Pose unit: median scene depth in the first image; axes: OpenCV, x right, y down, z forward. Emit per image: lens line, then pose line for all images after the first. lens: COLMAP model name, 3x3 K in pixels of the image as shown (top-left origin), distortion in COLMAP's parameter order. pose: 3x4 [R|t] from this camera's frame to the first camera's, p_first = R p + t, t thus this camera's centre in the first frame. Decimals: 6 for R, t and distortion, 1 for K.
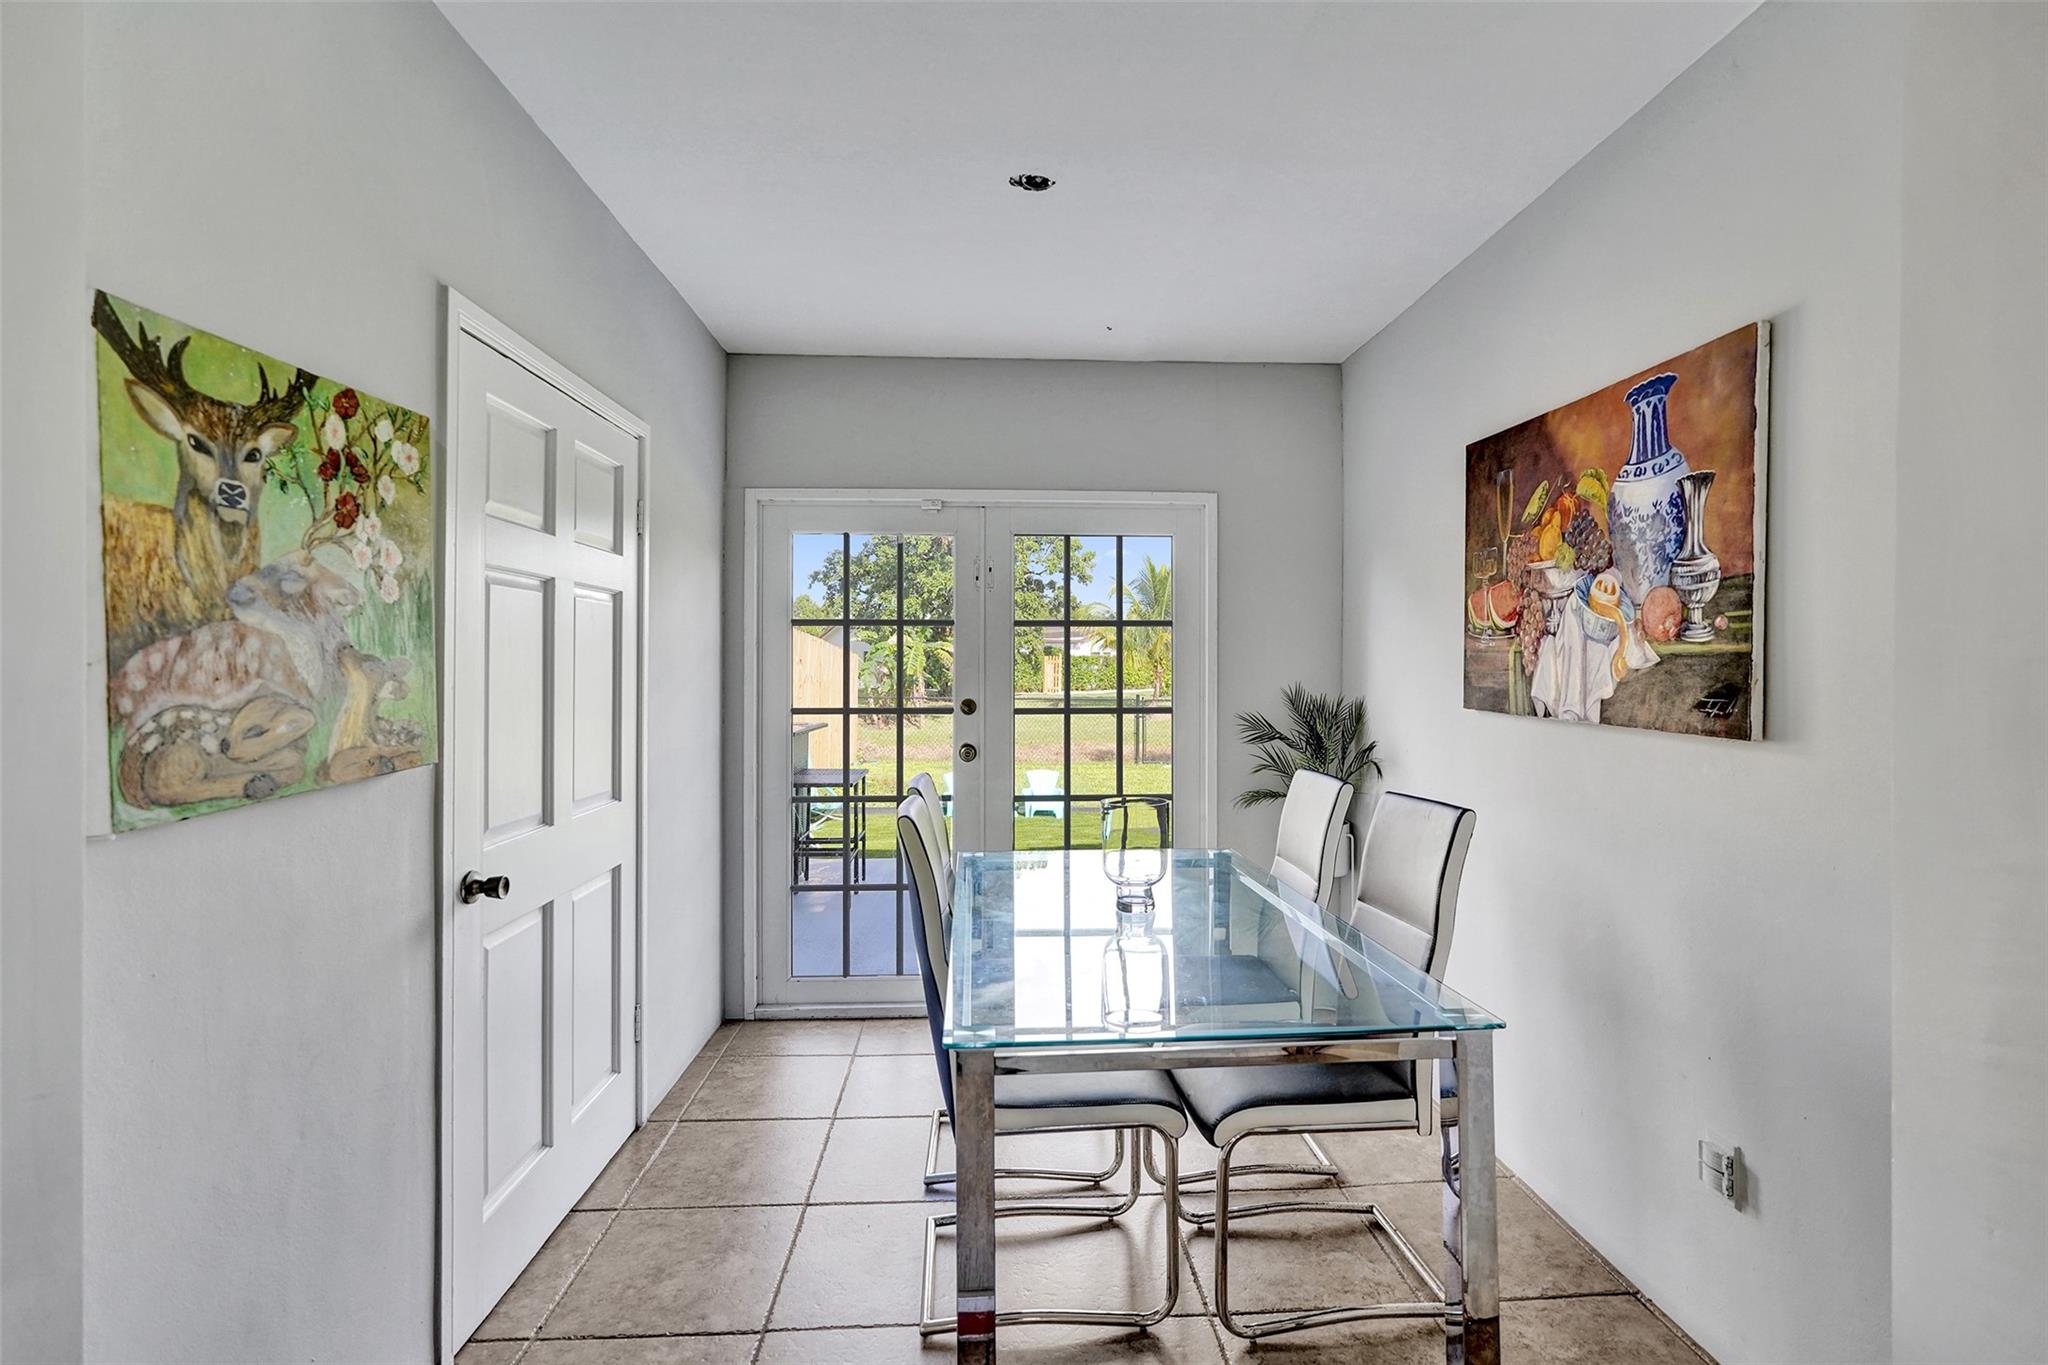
lens RADIAL K [[918.0, 0, 1029.4], [0, 918.0, 678.5], [0, 0, 1]] dist [0.000727, 0.003047]
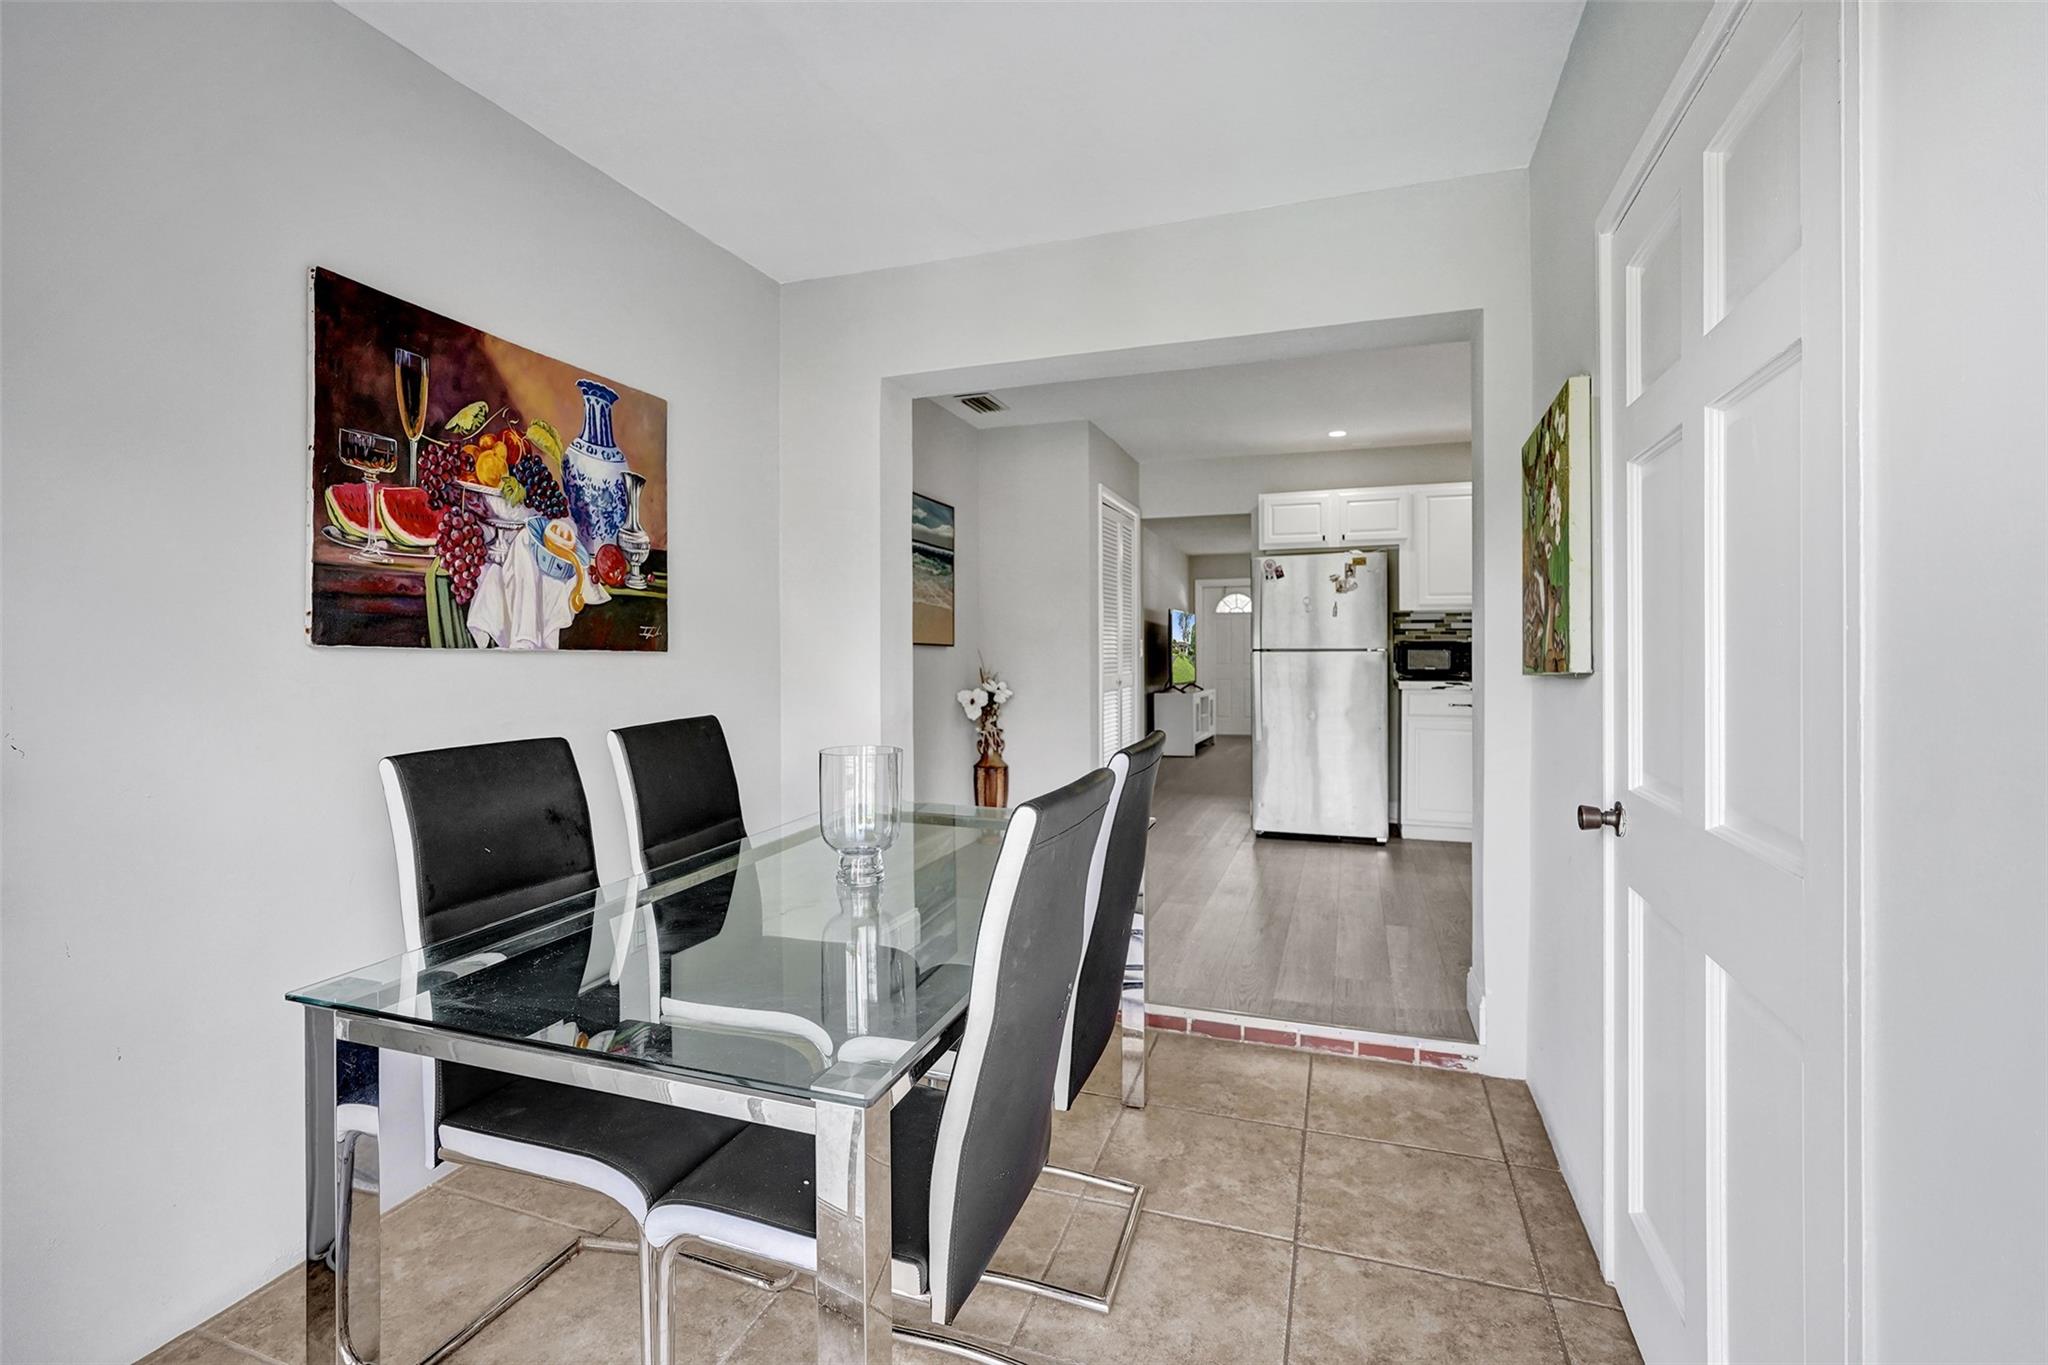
lens RADIAL K [[918.0, 0, 1019.0], [0, 918.0, 635.3], [0, 0, 1]] dist [0.000727, 0.003047]
pose [[-0.921981, 0.002769, 0.387224, -0.350328], [0.001641, 0.999993, -0.003242, 0.035061], [-0.387231, -0.002354, -0.921980, 1.794720]]
